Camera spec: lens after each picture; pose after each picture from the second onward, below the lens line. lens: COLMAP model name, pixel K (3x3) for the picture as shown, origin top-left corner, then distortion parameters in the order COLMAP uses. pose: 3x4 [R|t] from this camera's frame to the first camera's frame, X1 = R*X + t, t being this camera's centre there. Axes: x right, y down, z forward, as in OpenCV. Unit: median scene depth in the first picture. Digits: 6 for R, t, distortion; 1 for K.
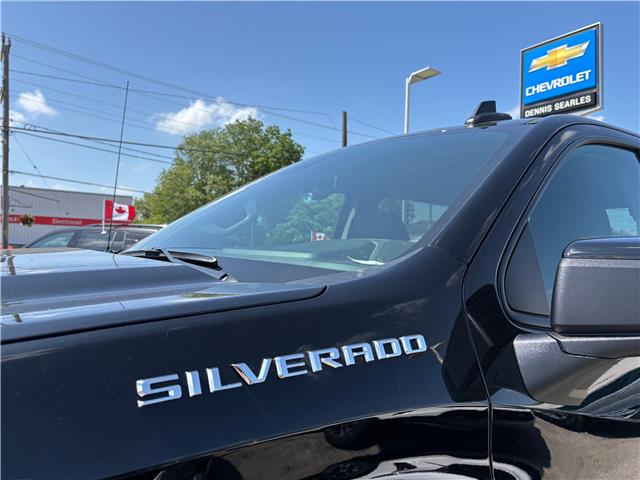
lens RADIAL K [[487.8, 0, 322.4], [0, 487.8, 244.3], [0, 0, 1]] dist [0.044174, -0.049897]
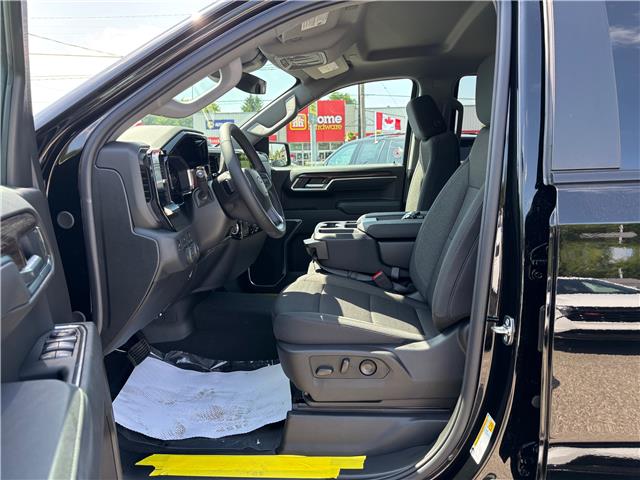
lens RADIAL K [[487.1, 0, 320.0], [0, 487.1, 239.5], [0, 0, 1]] dist [0.049657, -0.053813]
pose [[0.752453, 0.067560, -0.655172, 0.077574], [0.046177, 0.986866, 0.154798, 0.006083], [0.657025, -0.146732, 0.739451, 0.025402]]
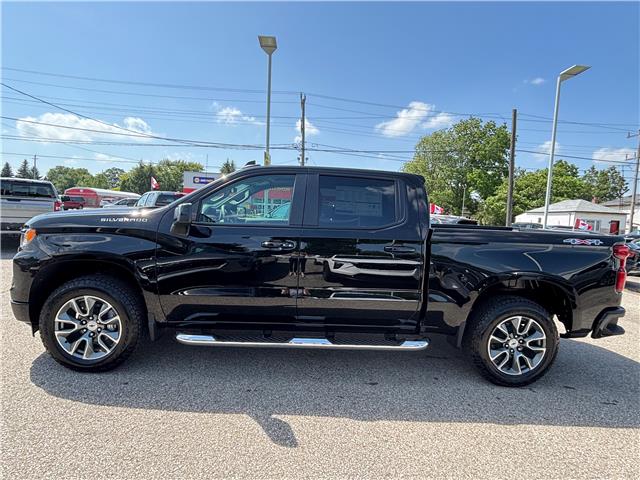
lens RADIAL K [[352.0, 0, 321.6], [0, 352.0, 236.0], [0, 0, 1]] dist [-0.009395, 0.002896]
pose [[0.832438, 0.051401, -0.551729, 0.154768], [-0.017150, 0.997601, 0.067064, 0.002202], [0.553853, -0.046365, 0.831323, -0.045568]]
